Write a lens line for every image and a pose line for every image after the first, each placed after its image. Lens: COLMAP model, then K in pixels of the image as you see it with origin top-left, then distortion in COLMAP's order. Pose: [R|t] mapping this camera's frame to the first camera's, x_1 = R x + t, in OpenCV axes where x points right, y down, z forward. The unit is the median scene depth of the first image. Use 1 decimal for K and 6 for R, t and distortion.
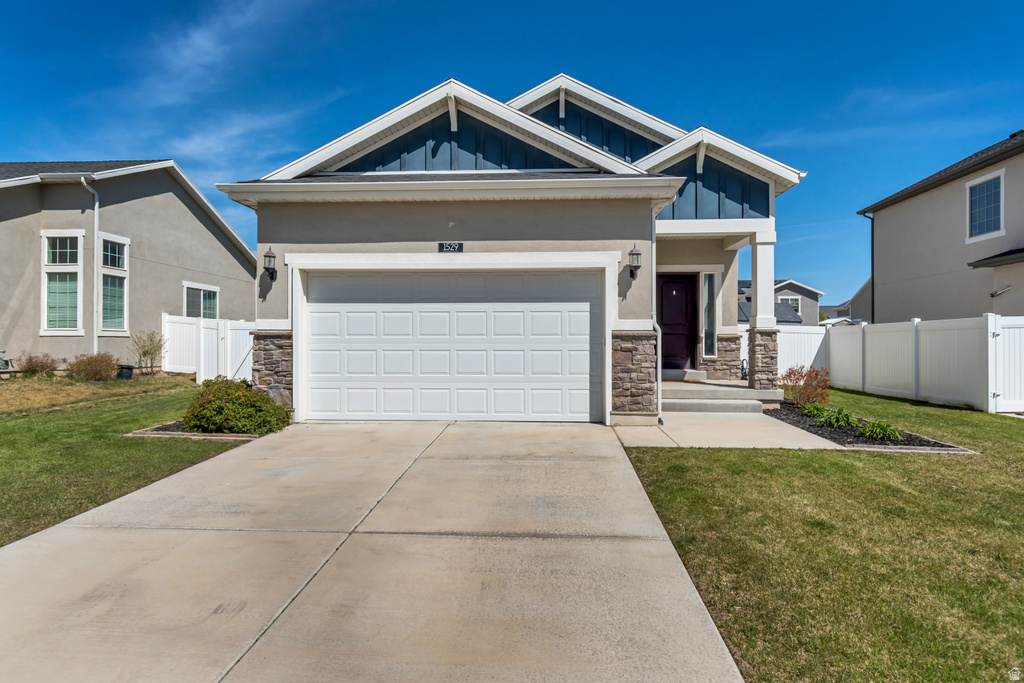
lens RADIAL K [[587.4, 0, 512.0], [0, 587.4, 341.5], [0, 0, 1]] dist [0.003893, -0.000669]
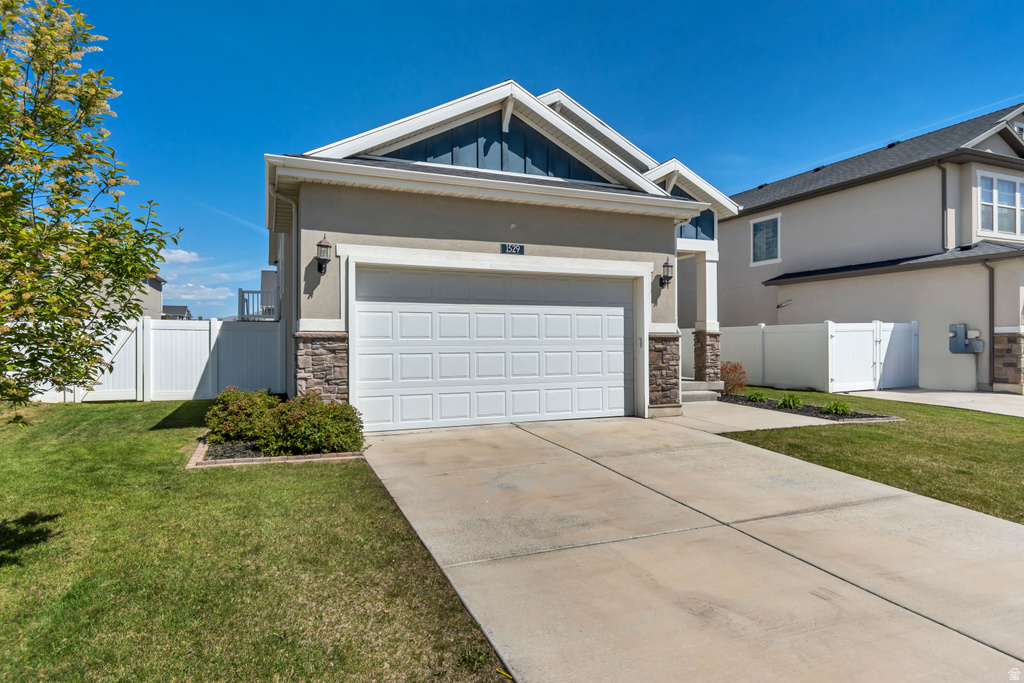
lens RADIAL K [[587.4, 0, 512.0], [0, 587.4, 341.5], [0, 0, 1]] dist [0.003893, -0.000669]
pose [[0.897838, -0.004149, 0.440306, -0.539241], [0.003933, 0.999991, 0.001404, -0.004914], [-0.440308, 0.000471, 0.897847, 0.104407]]
